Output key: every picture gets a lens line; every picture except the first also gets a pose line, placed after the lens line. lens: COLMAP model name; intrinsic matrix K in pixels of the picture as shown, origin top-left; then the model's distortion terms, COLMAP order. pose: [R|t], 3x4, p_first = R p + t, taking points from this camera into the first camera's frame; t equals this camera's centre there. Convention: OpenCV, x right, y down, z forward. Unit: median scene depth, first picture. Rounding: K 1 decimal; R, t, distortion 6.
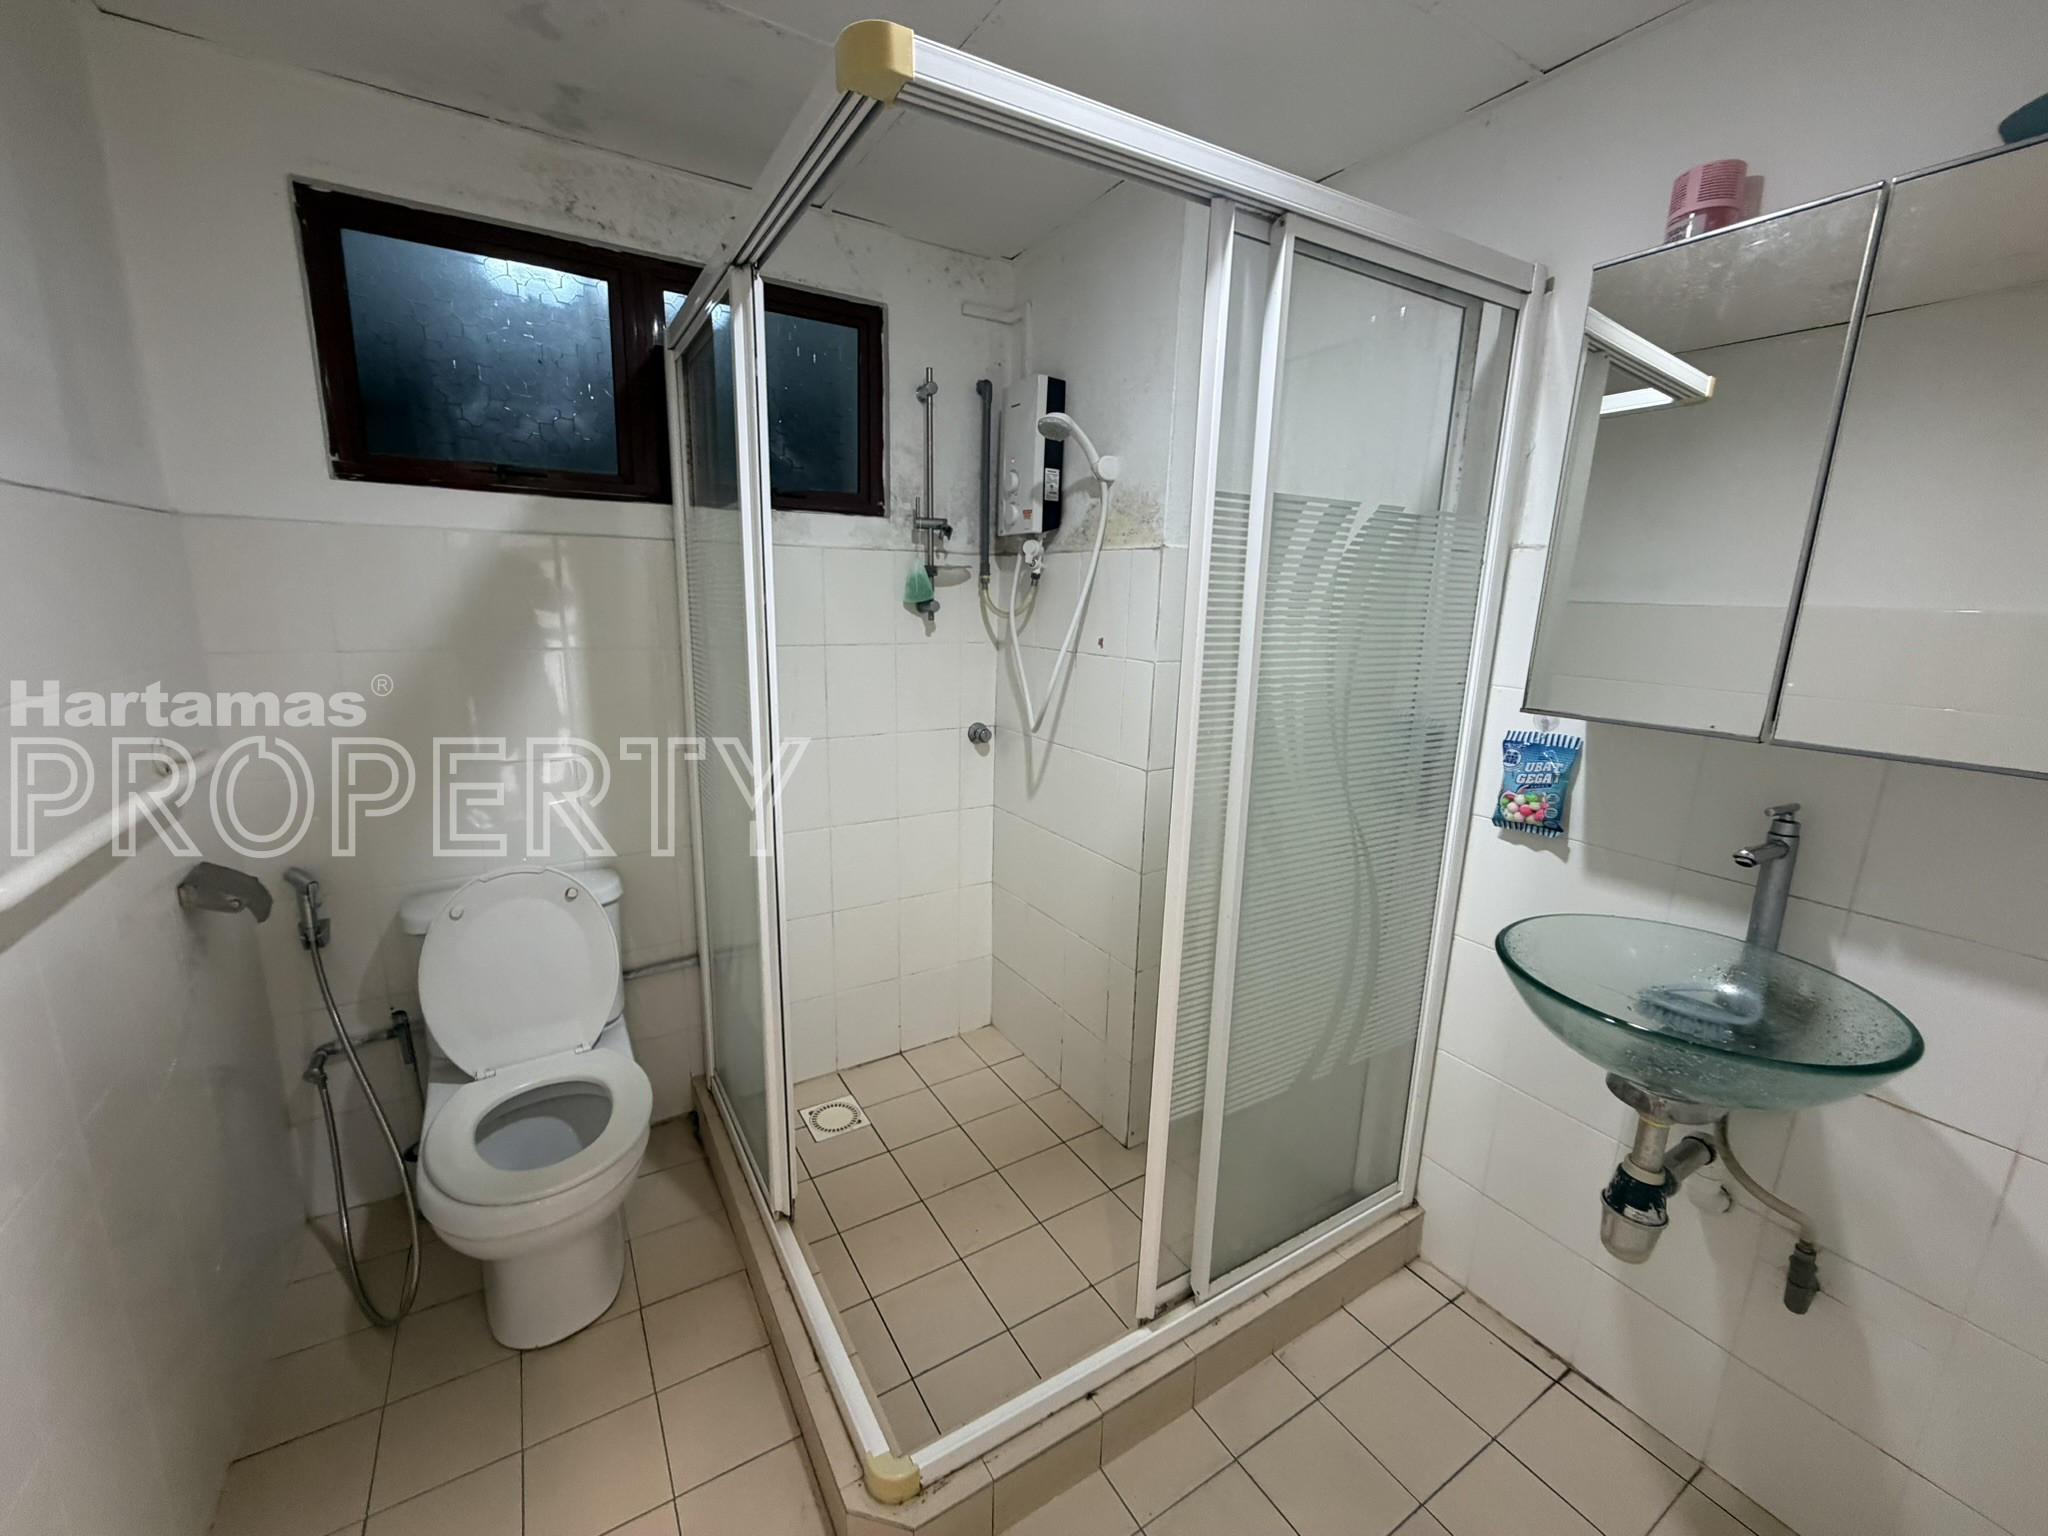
lens RADIAL K [[813.9, 0, 1022.7], [0, 813.9, 757.9], [0, 0, 1]] dist [0.001734, -0.000200]
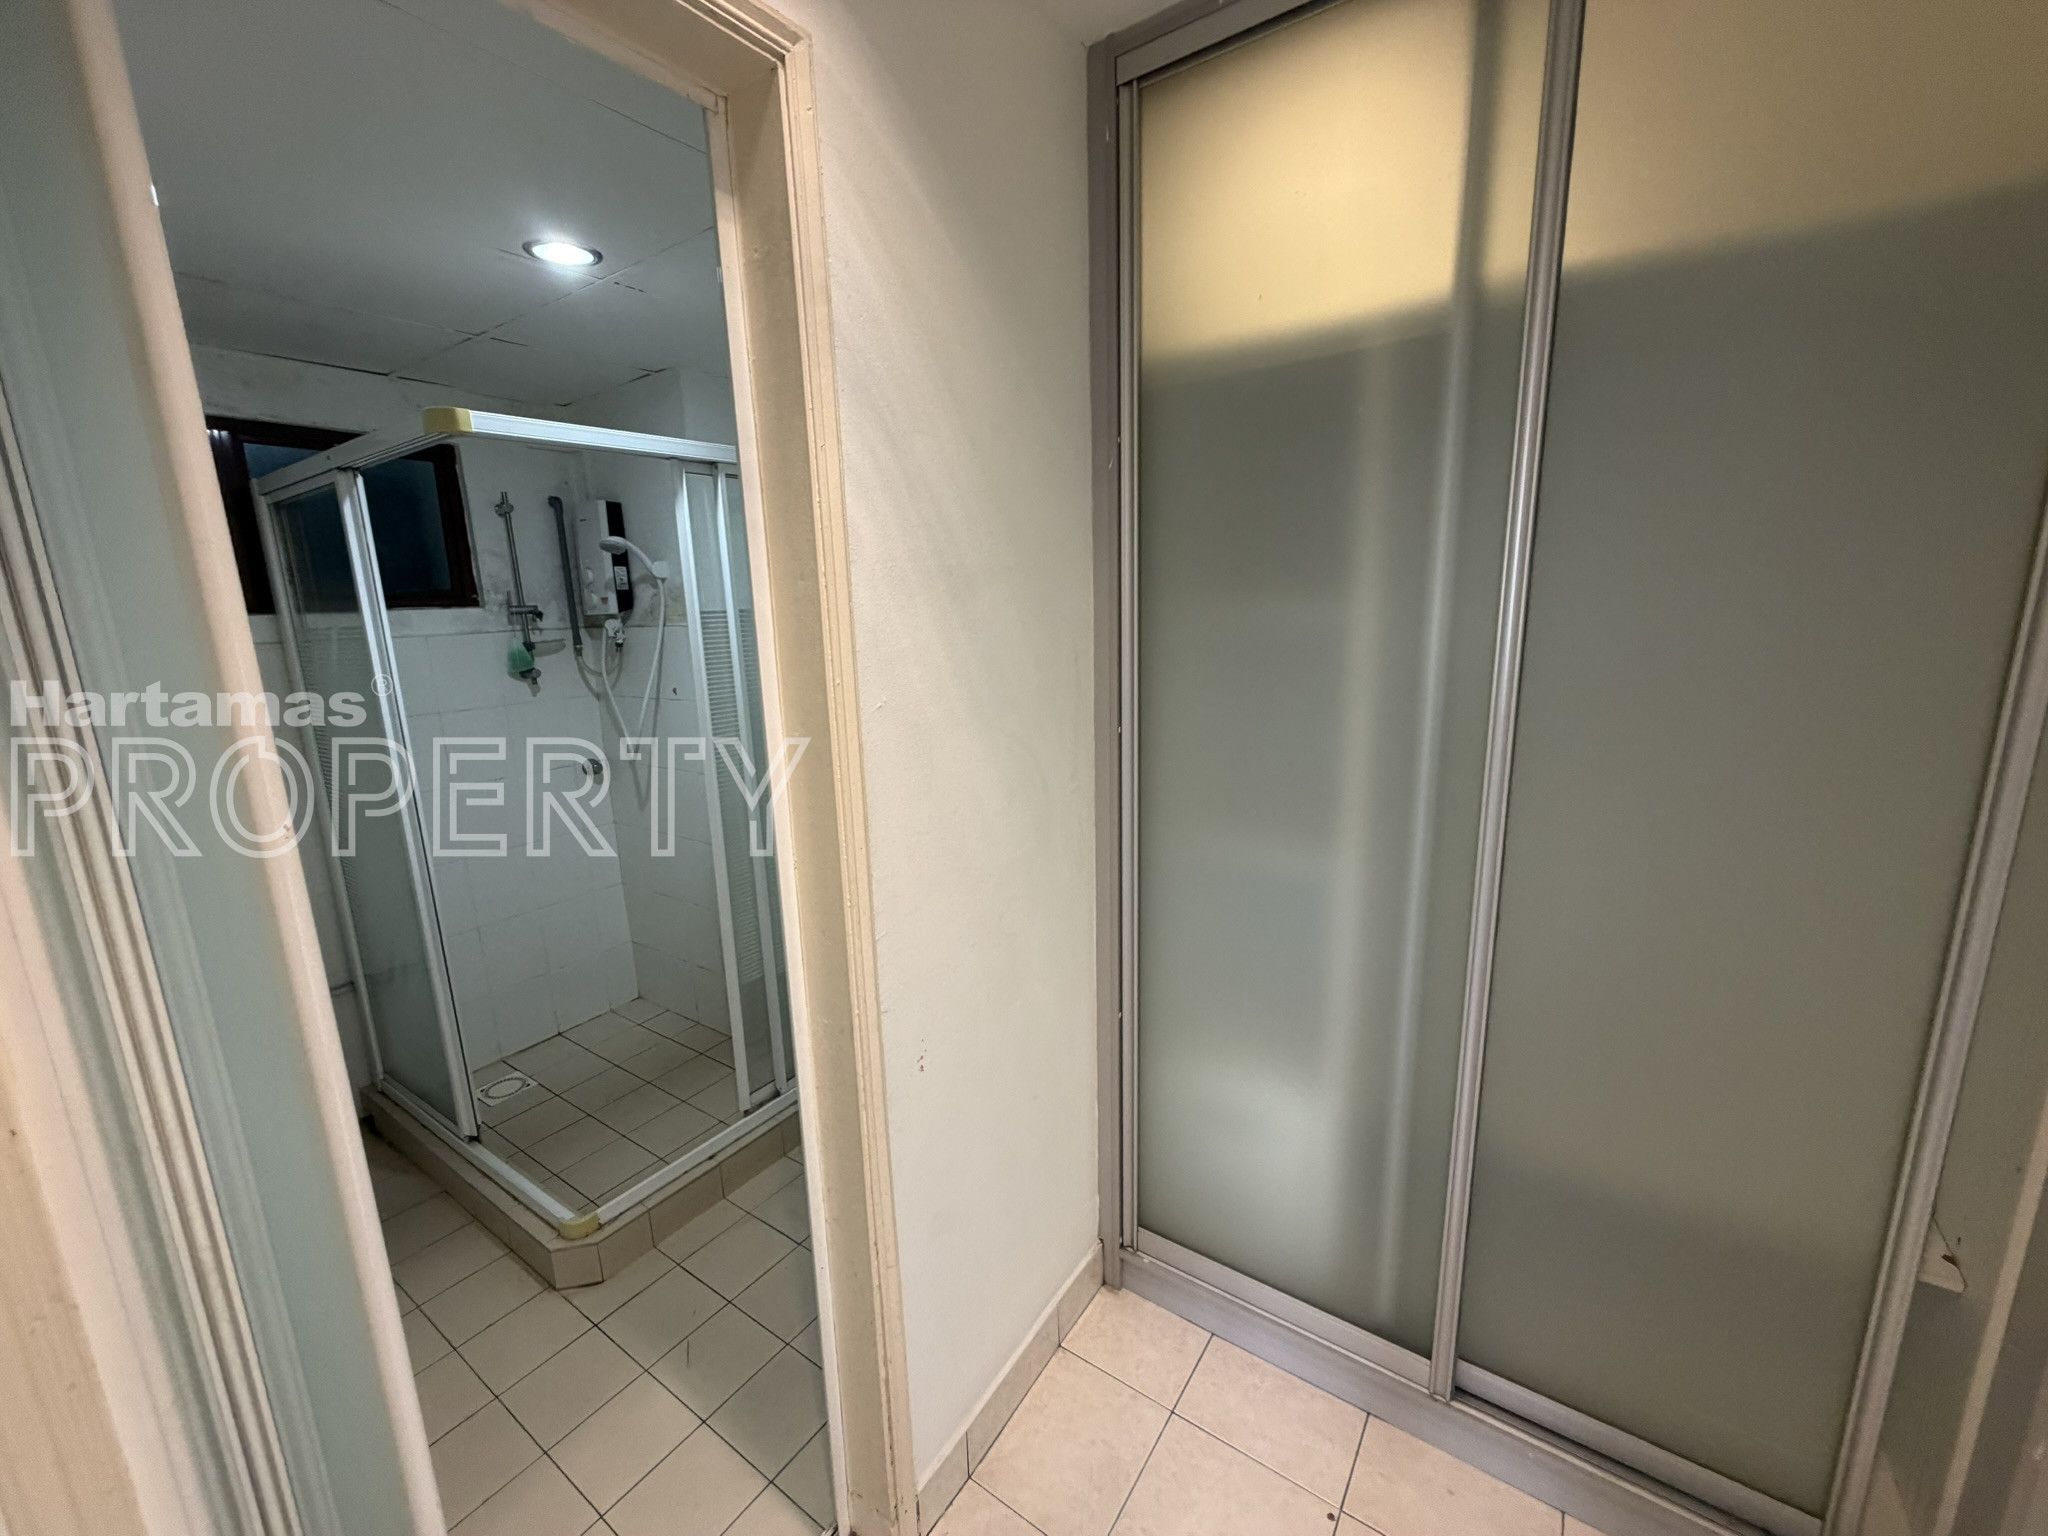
lens RADIAL K [[813.9, 0, 1023.7], [0, 813.9, 763.8], [0, 0, 1]] dist [0.001734, -0.000200]
pose [[0.912737, -0.132445, 0.386484, 0.078887], [0.134421, 0.990679, 0.022044, 0.030105], [-0.385801, 0.031831, 0.922033, -0.481015]]
